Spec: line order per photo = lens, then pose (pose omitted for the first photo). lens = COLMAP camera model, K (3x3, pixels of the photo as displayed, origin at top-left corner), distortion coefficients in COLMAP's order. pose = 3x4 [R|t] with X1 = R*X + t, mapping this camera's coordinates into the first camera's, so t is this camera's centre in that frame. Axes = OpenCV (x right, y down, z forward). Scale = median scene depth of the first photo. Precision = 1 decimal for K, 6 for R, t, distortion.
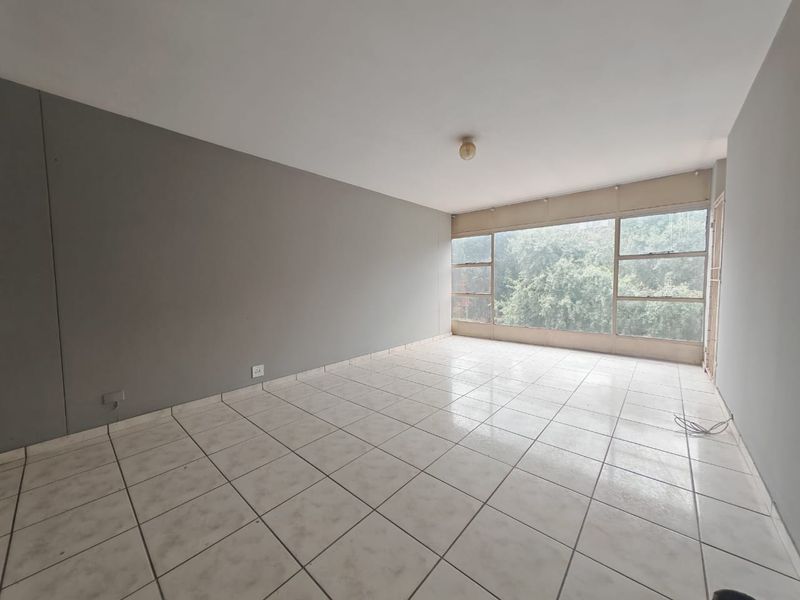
lens RADIAL K [[296.4, 0, 395.1], [0, 296.4, 299.2], [0, 0, 1]] dist [0.000996, 0.000166]
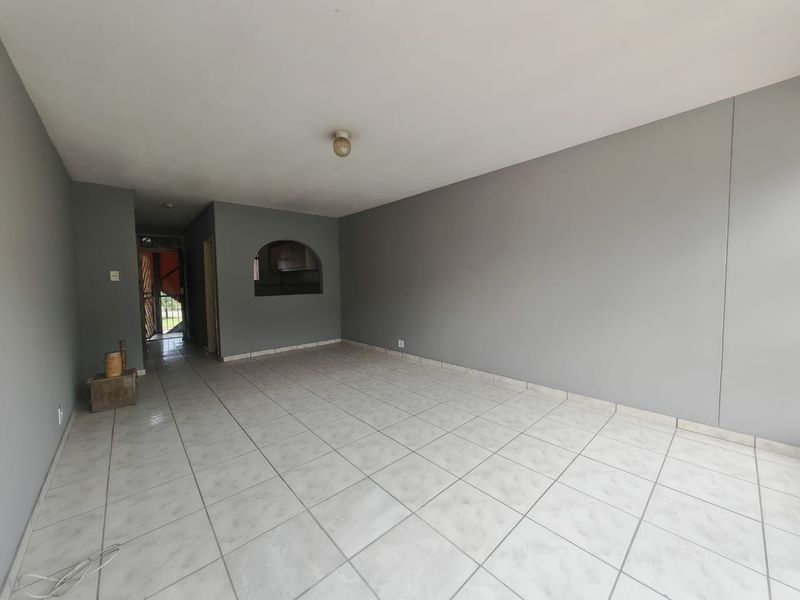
lens RADIAL K [[321.7, 0, 400.0], [0, 321.7, 300.0], [0, 0, 1]] dist [0.001146, 0.000108]
pose [[-0.128749, 0.072968, -0.988989, 0.598166], [-0.047102, 0.995714, 0.079596, -0.051798], [0.990558, 0.056831, -0.124761, 0.662378]]
